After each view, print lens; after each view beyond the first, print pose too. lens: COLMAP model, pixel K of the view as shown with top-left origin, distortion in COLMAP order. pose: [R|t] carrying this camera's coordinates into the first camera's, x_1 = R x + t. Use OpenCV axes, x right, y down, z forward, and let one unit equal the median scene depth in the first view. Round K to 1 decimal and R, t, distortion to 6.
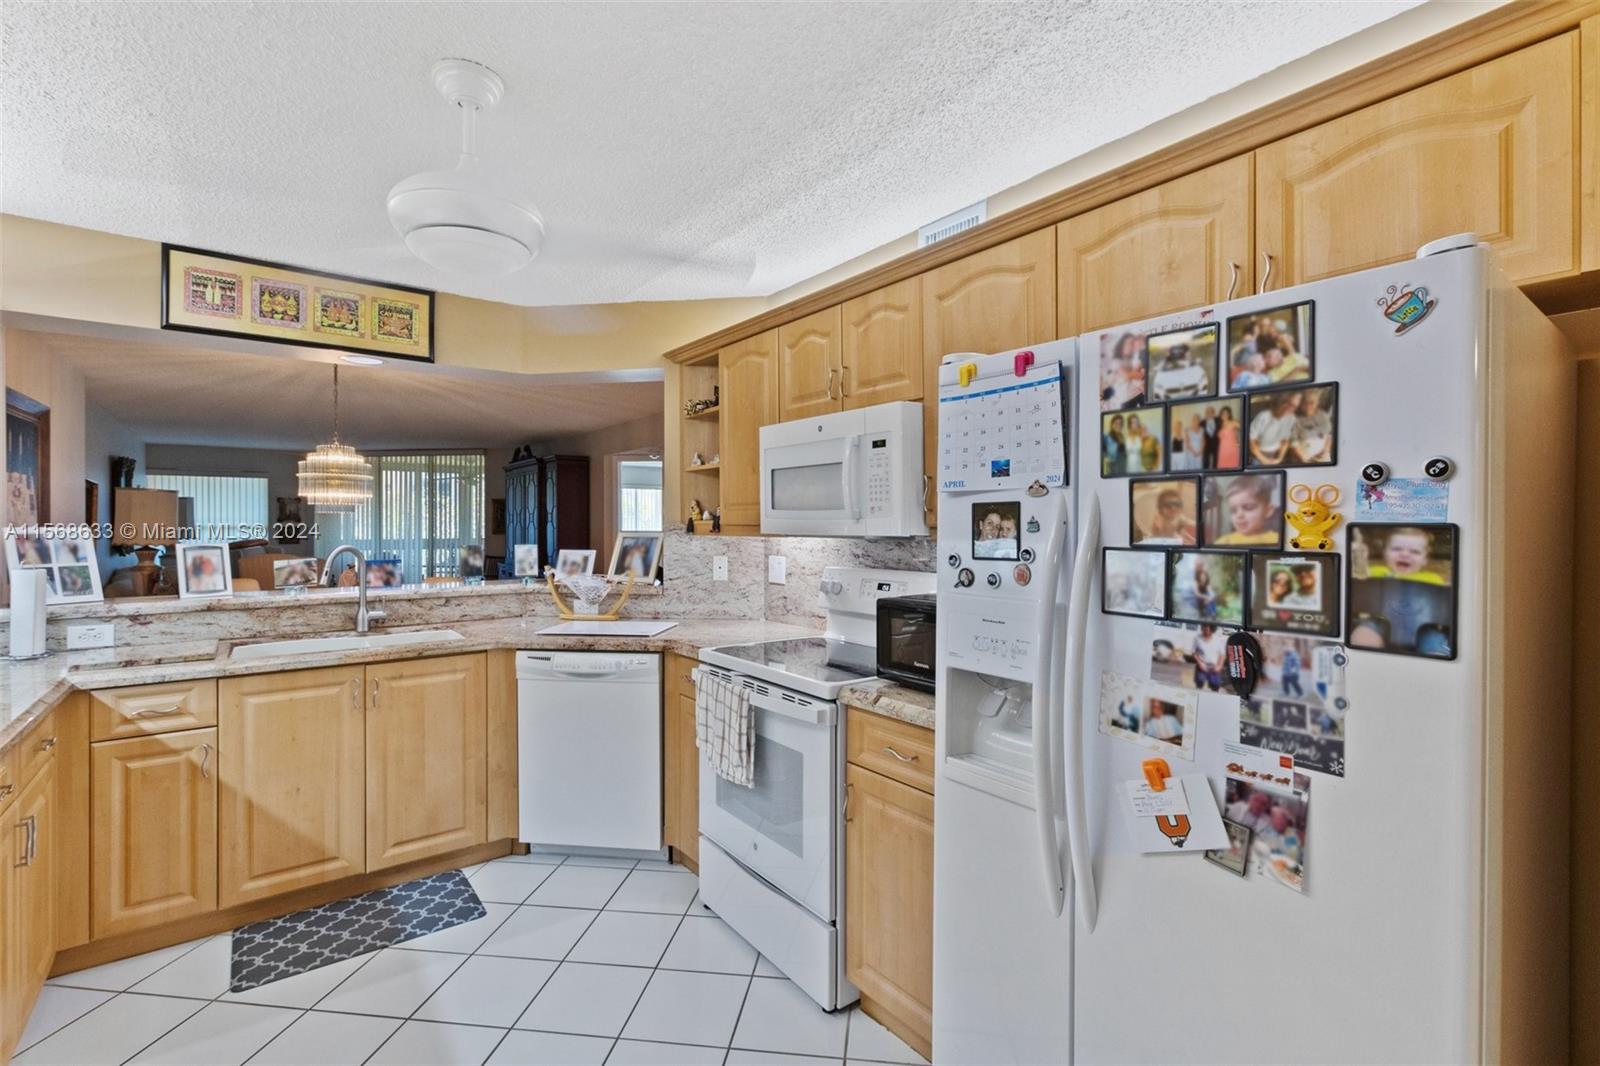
lens RADIAL K [[740.5, 0, 799.8], [0, 740.5, 525.8], [0, 0, 1]] dist [0.036622, -0.010266]
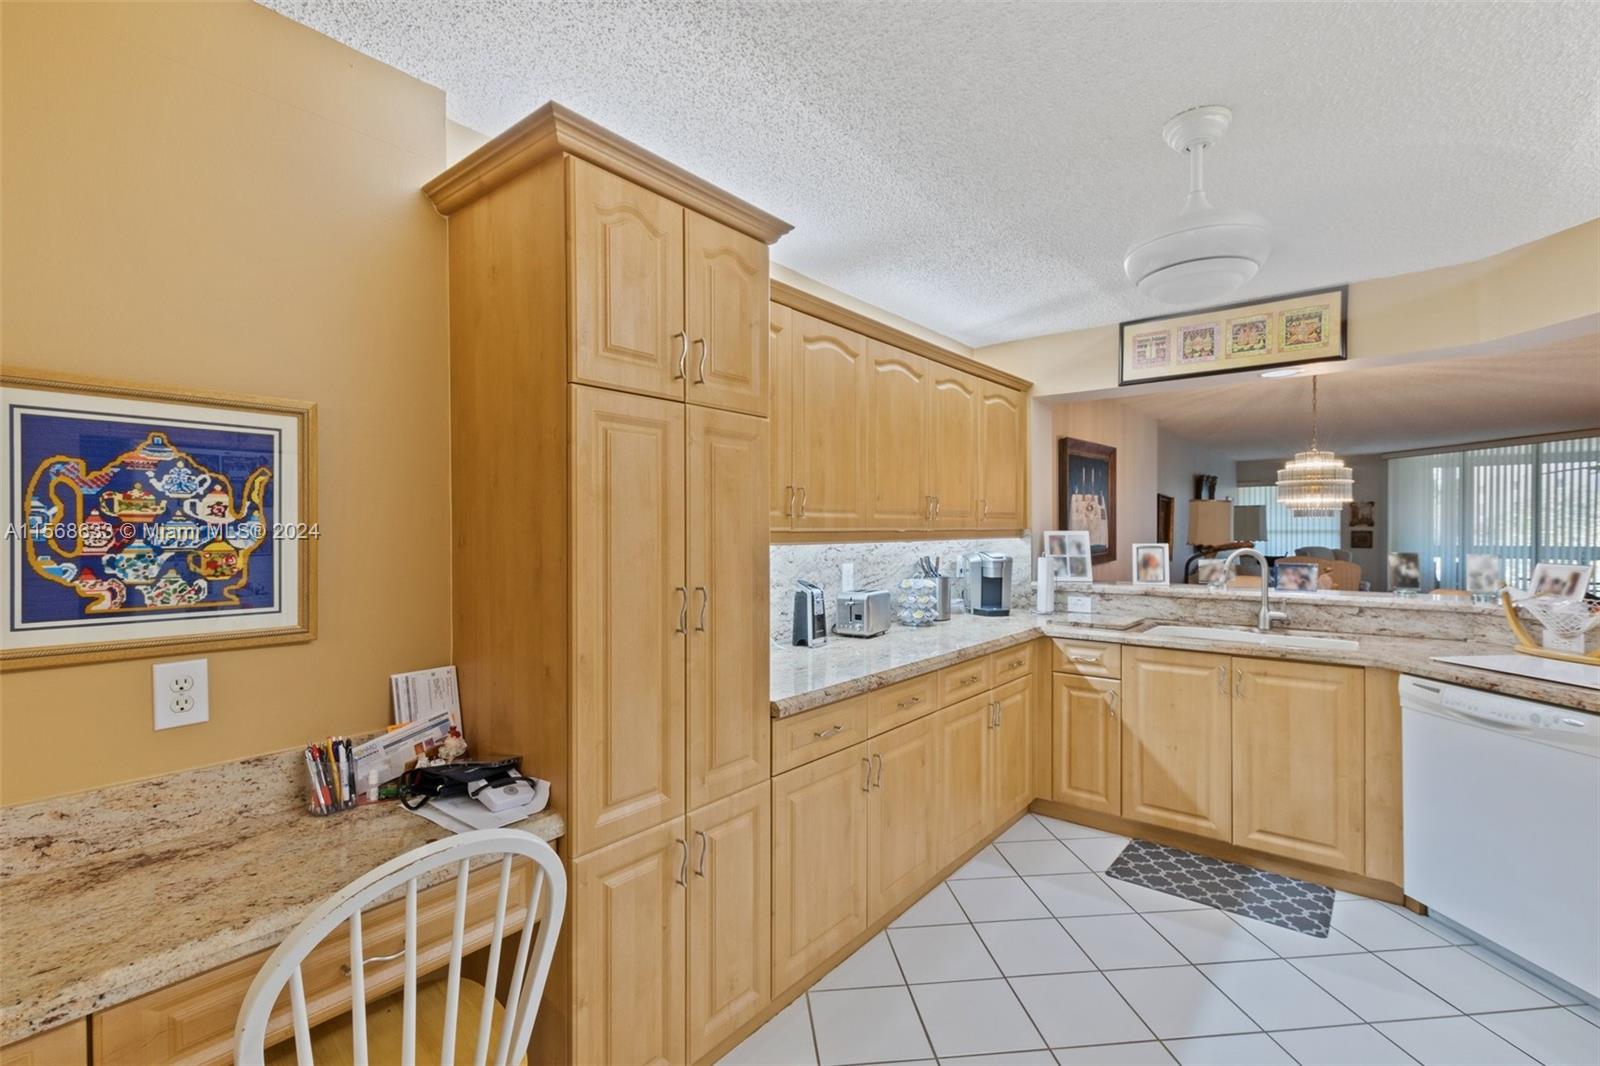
lens RADIAL K [[740.5, 0, 799.8], [0, 740.5, 525.8], [0, 0, 1]] dist [0.036622, -0.010266]
pose [[0.256315, -0.003740, -0.966586, 0.309385], [-0.001650, 0.999989, -0.004307, -0.000720], [0.966592, 0.002699, 0.256306, 0.095109]]
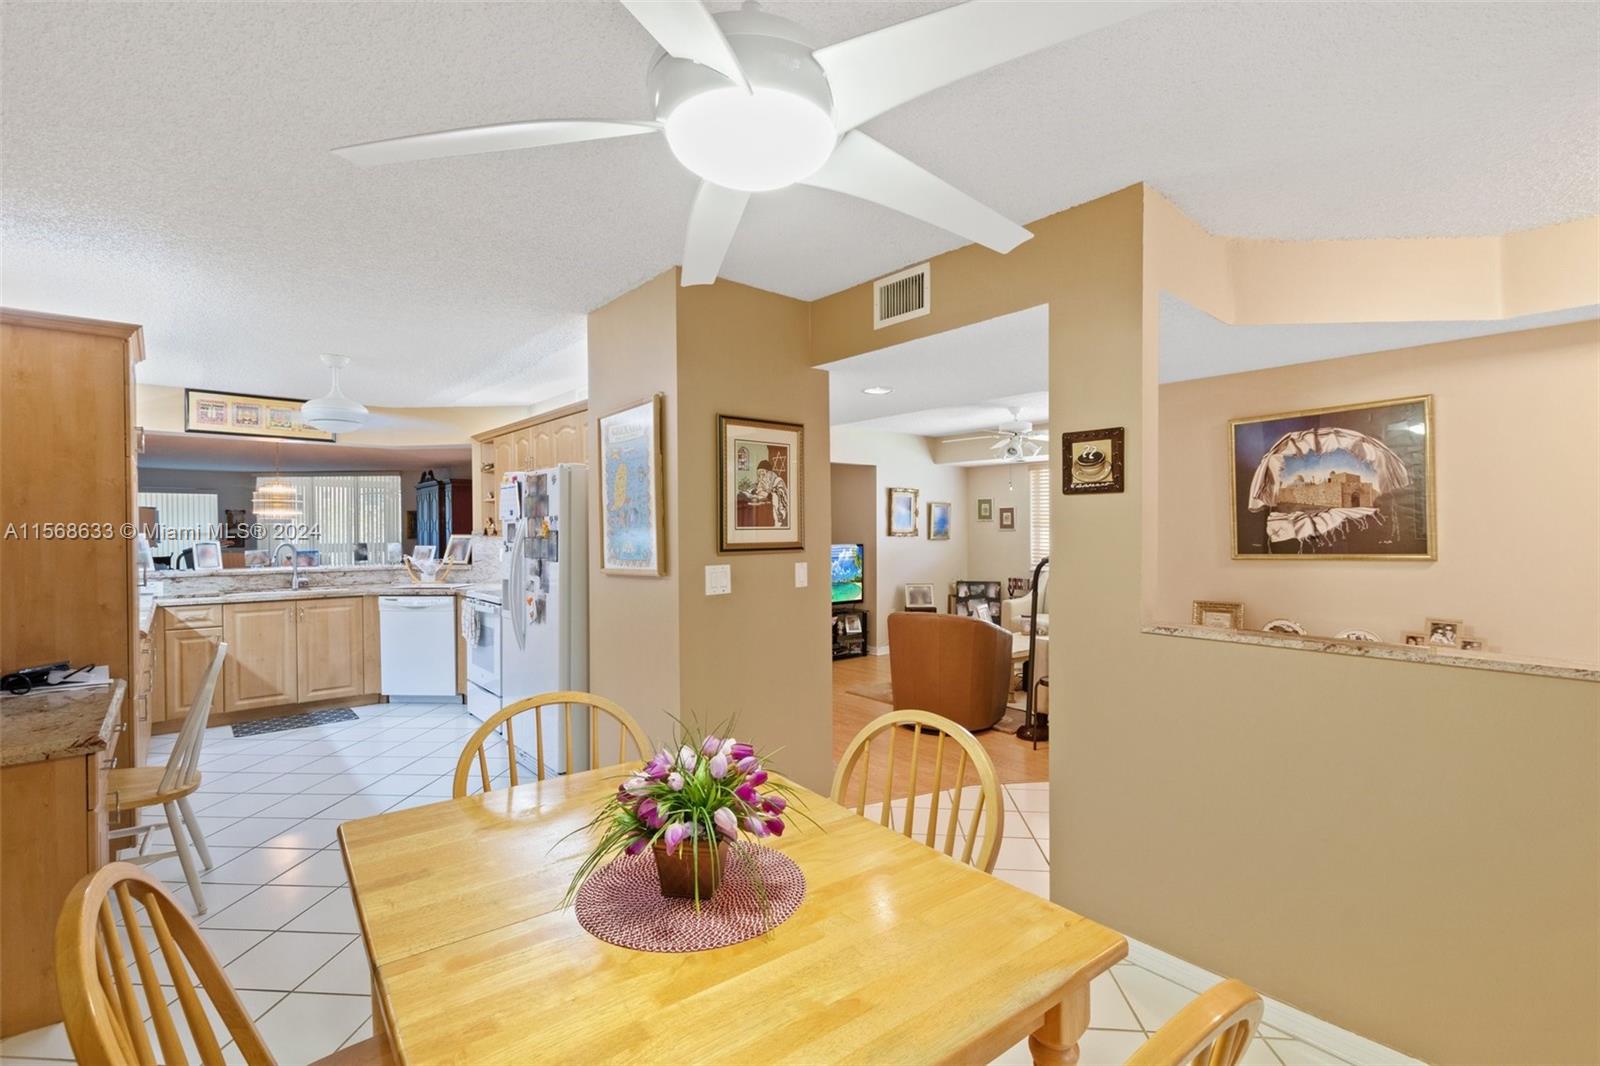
lens RADIAL K [[740.5, 0, 799.8], [0, 740.5, 525.8], [0, 0, 1]] dist [0.036622, -0.010266]
pose [[0.998226, -0.003389, 0.059442, 0.608443], [0.003947, 0.999949, -0.009279, 0.008589], [-0.059407, 0.009497, 0.998189, -1.024893]]
